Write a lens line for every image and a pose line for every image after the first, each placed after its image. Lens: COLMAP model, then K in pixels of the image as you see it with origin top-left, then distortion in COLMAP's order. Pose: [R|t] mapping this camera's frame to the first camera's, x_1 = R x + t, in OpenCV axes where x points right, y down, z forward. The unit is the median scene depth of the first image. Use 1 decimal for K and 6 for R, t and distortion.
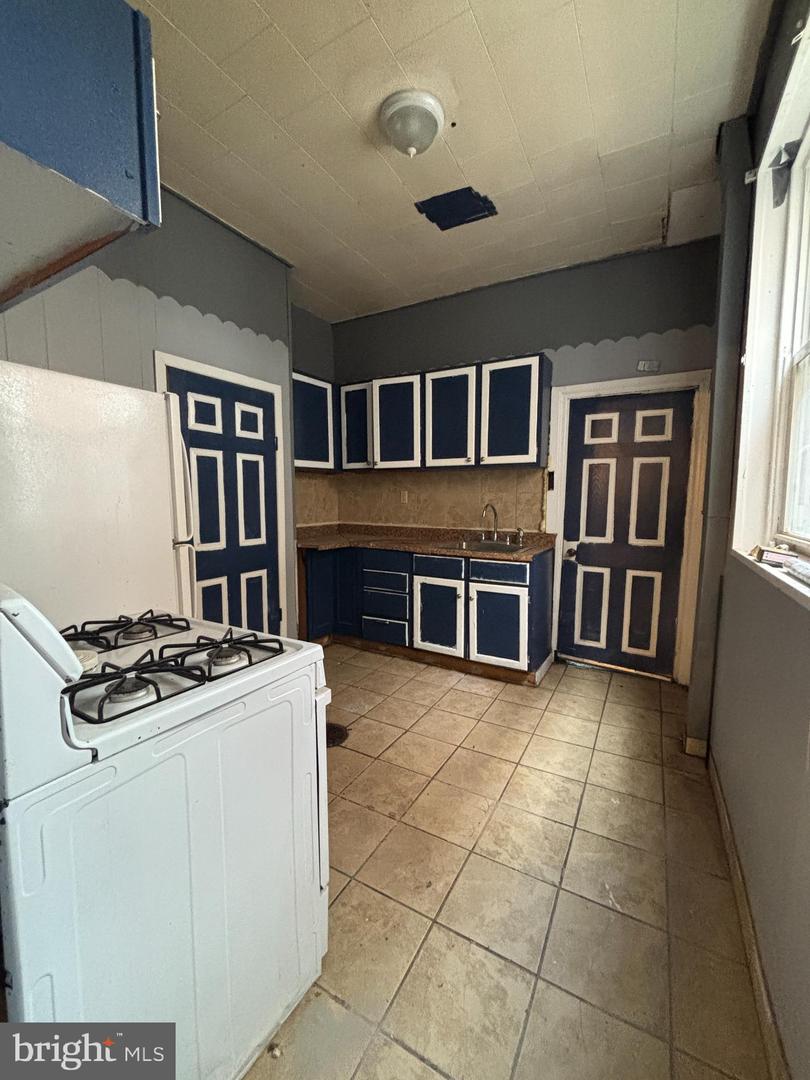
lens RADIAL K [[435.9, 0, 410.8], [0, 435.9, 539.5], [0, 0, 1]] dist [0.000880, 0.001171]
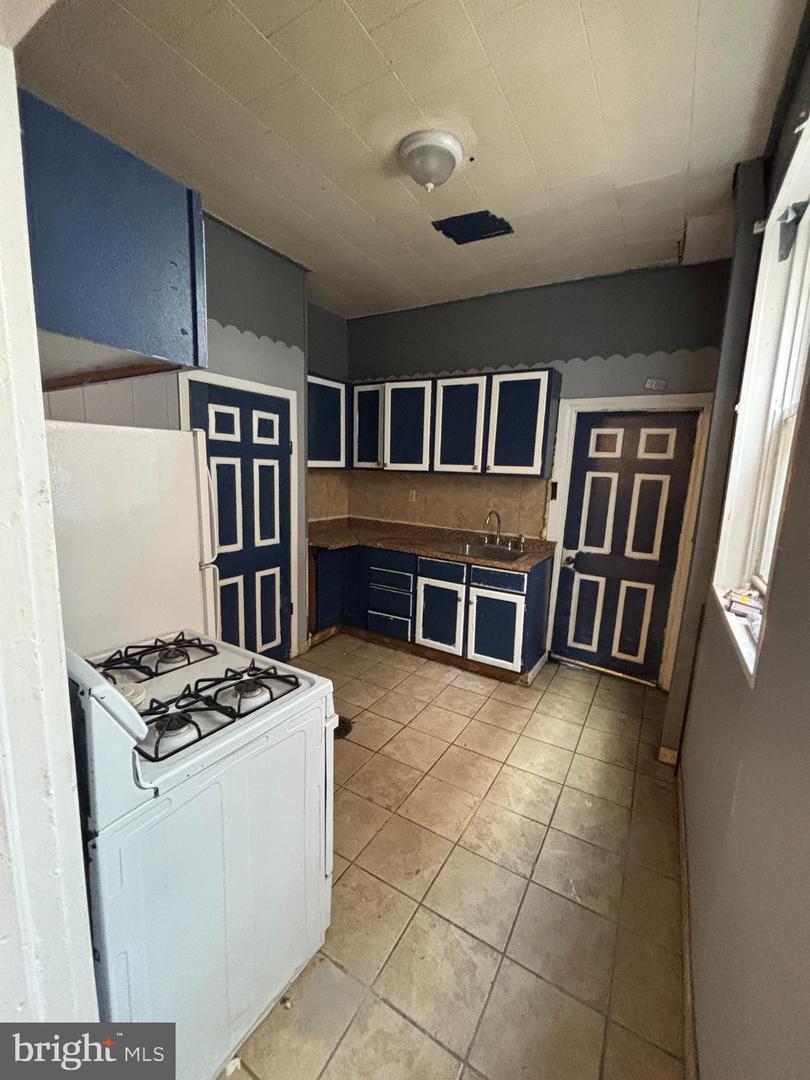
lens RADIAL K [[435.9, 0, 410.7], [0, 435.9, 539.8], [0, 0, 1]] dist [0.000880, 0.001171]
pose [[0.999118, 0.038094, -0.017668, 0.006290], [-0.036834, 0.997082, 0.066857, -0.107267], [0.020163, -0.066147, 0.997606, -0.065367]]
